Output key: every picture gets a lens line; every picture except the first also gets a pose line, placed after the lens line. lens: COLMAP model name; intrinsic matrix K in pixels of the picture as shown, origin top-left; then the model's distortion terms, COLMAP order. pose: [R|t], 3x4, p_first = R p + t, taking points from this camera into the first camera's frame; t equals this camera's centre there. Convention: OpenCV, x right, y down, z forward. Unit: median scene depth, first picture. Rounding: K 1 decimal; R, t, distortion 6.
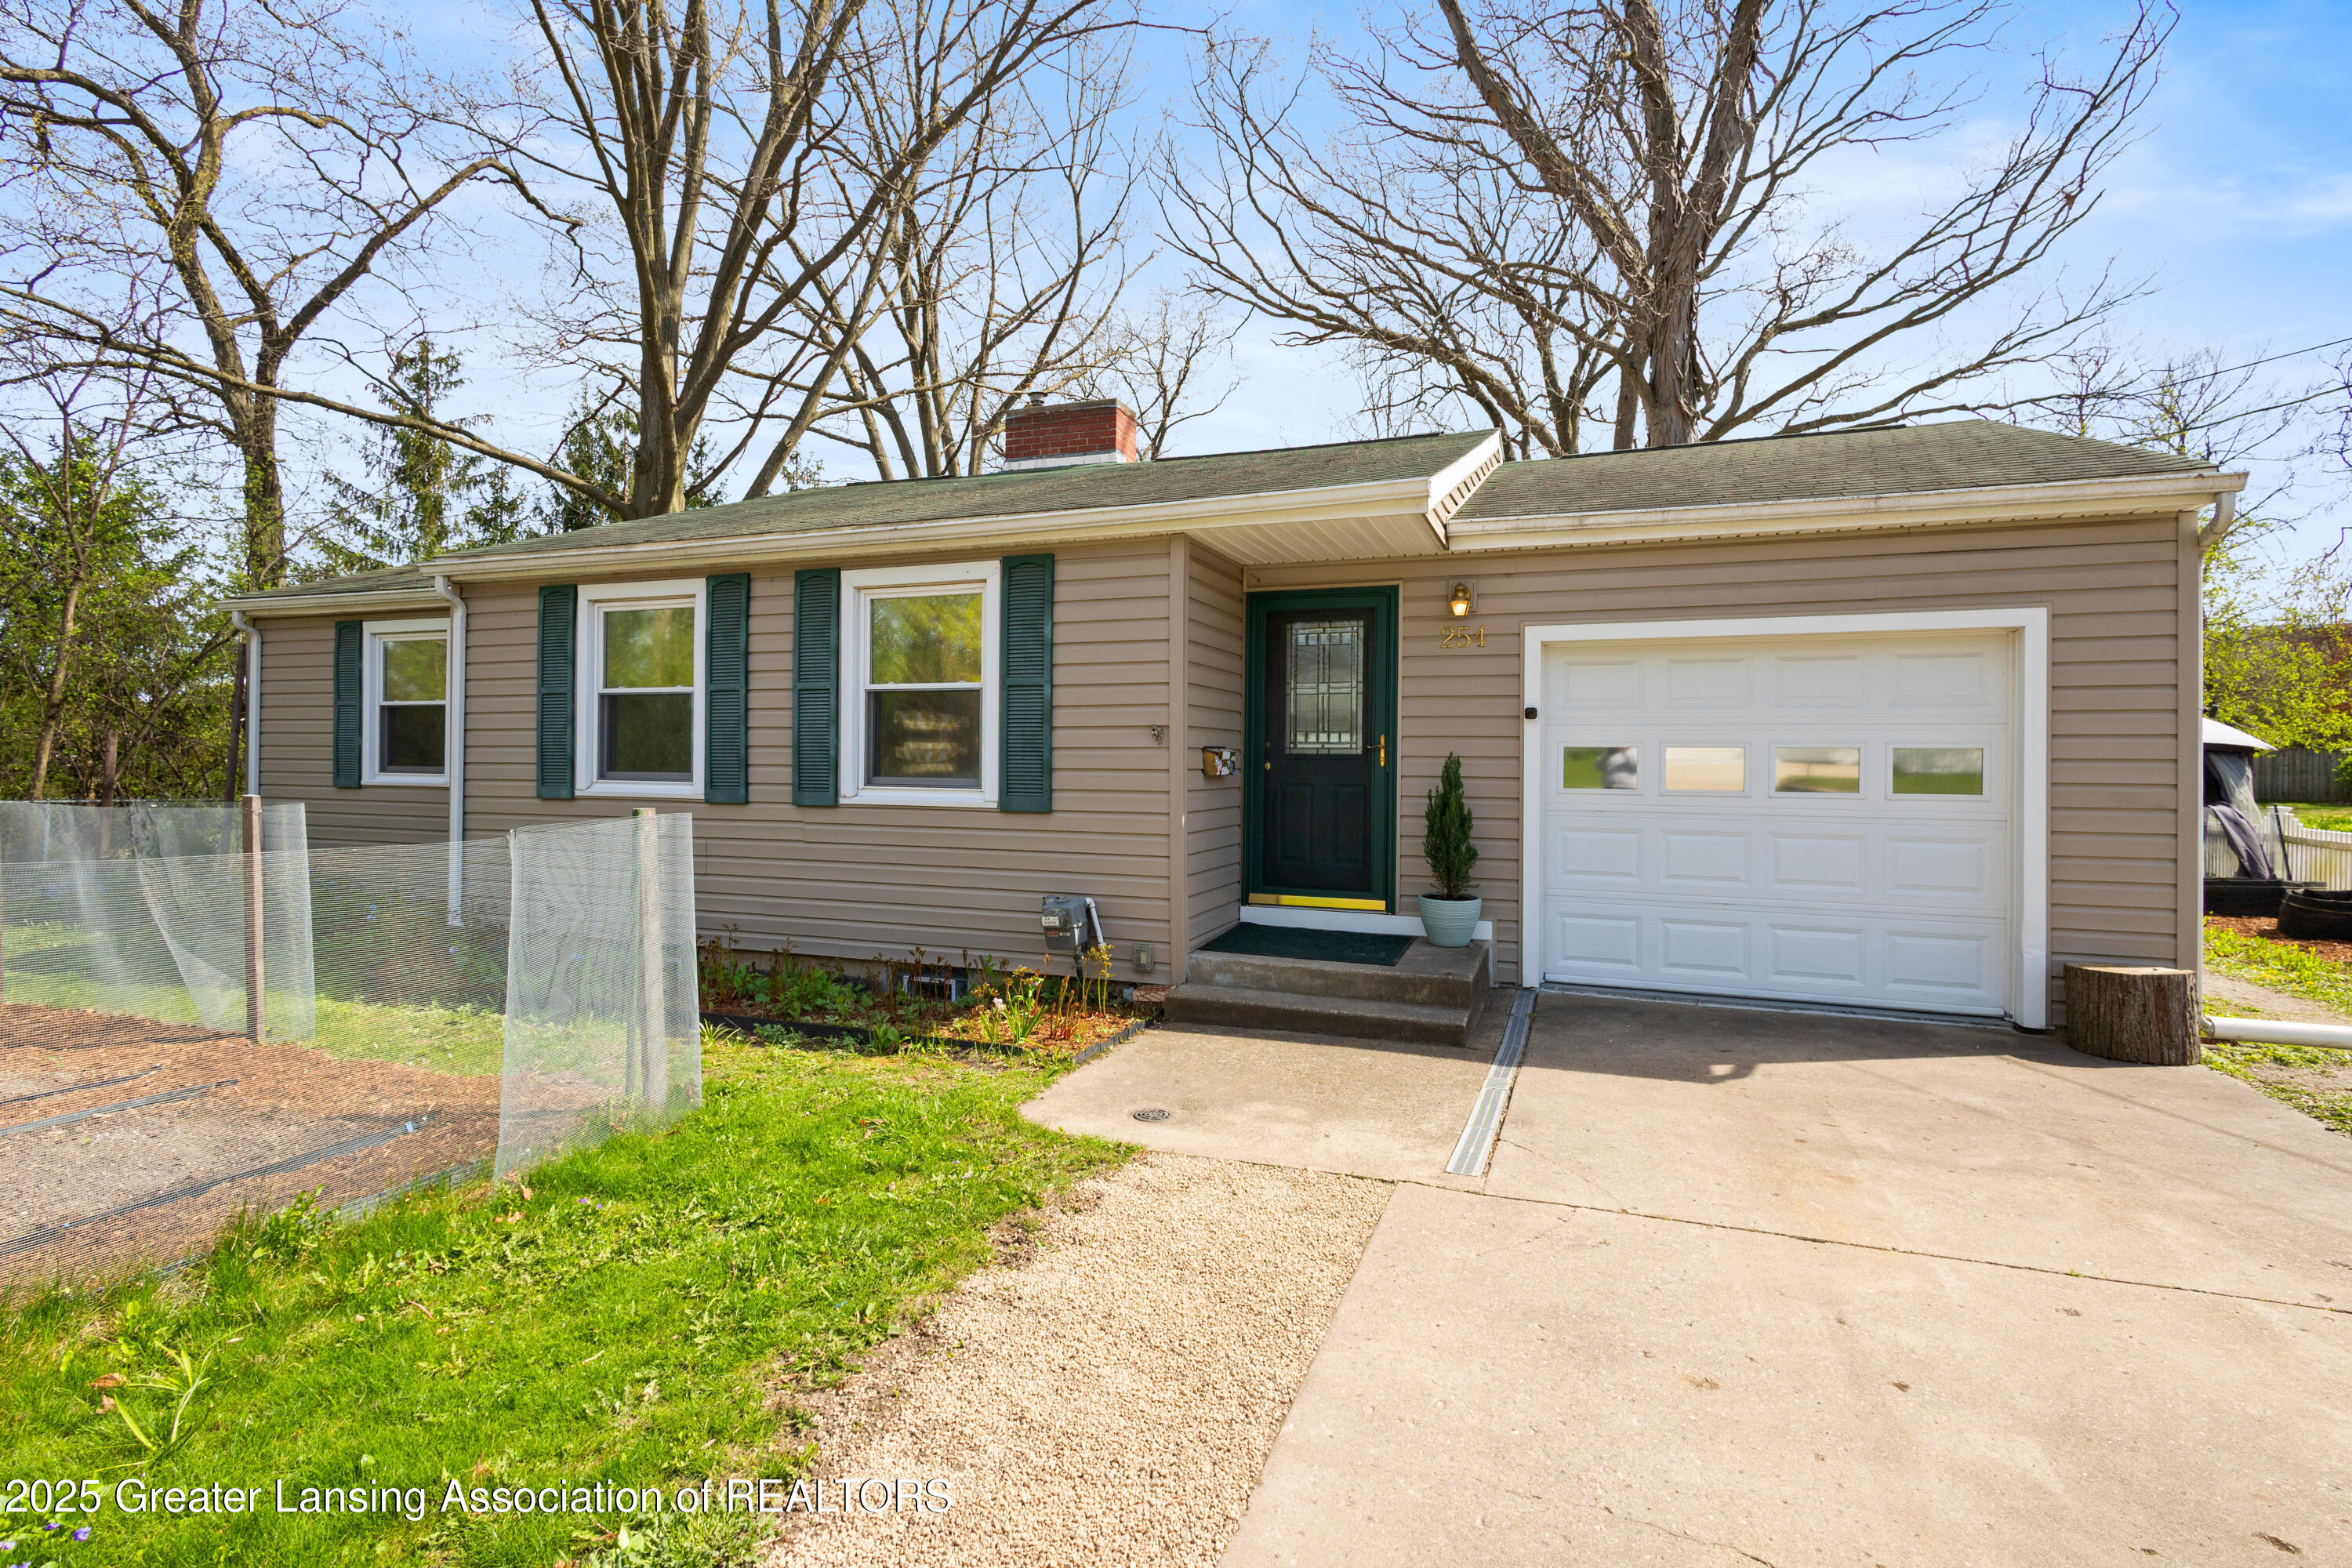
lens RADIAL K [[1111.1, 0, 1167.4], [0, 1111.1, 779.3], [0, 0, 1]] dist [0.010568, 0.000396]
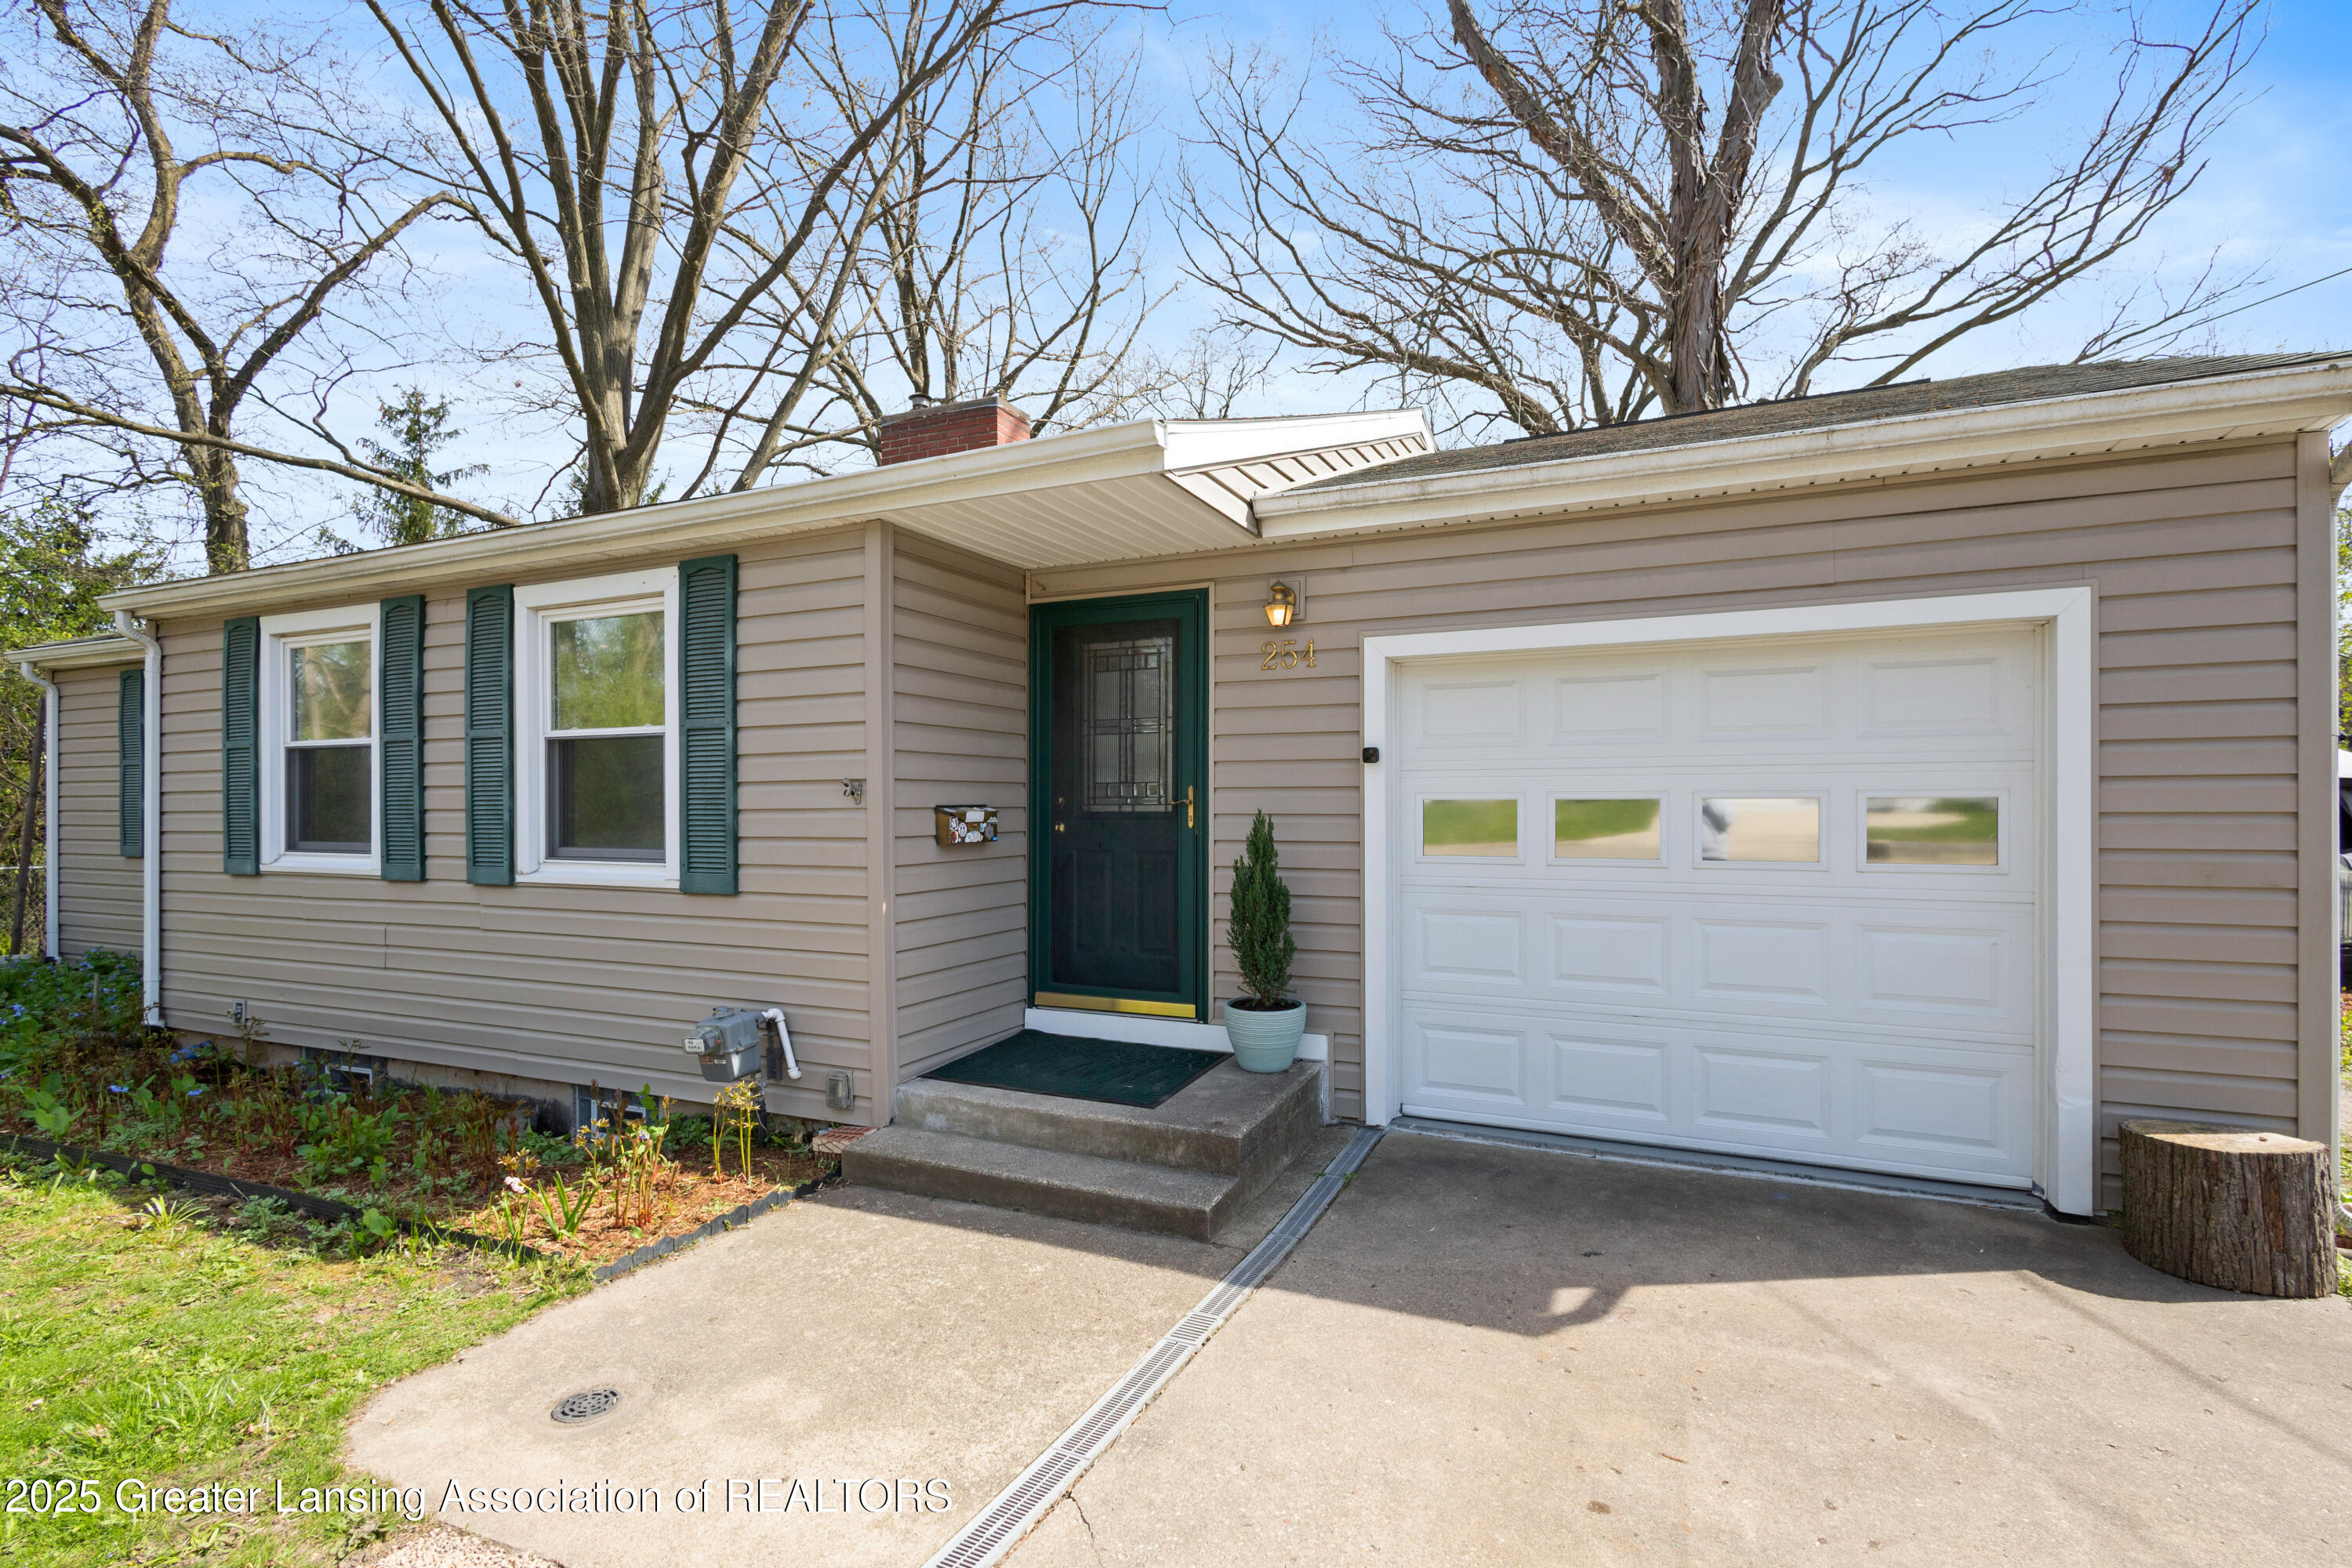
lens RADIAL K [[1090.6, 0, 1182.1], [0, 1090.6, 830.6], [0, 0, 1]] dist [0.011498, -0.001349]
pose [[0.998218, -0.010760, -0.058689, 0.221208], [0.011148, 0.999918, 0.006281, -0.013949], [0.058616, -0.006924, 0.998257, 0.245084]]
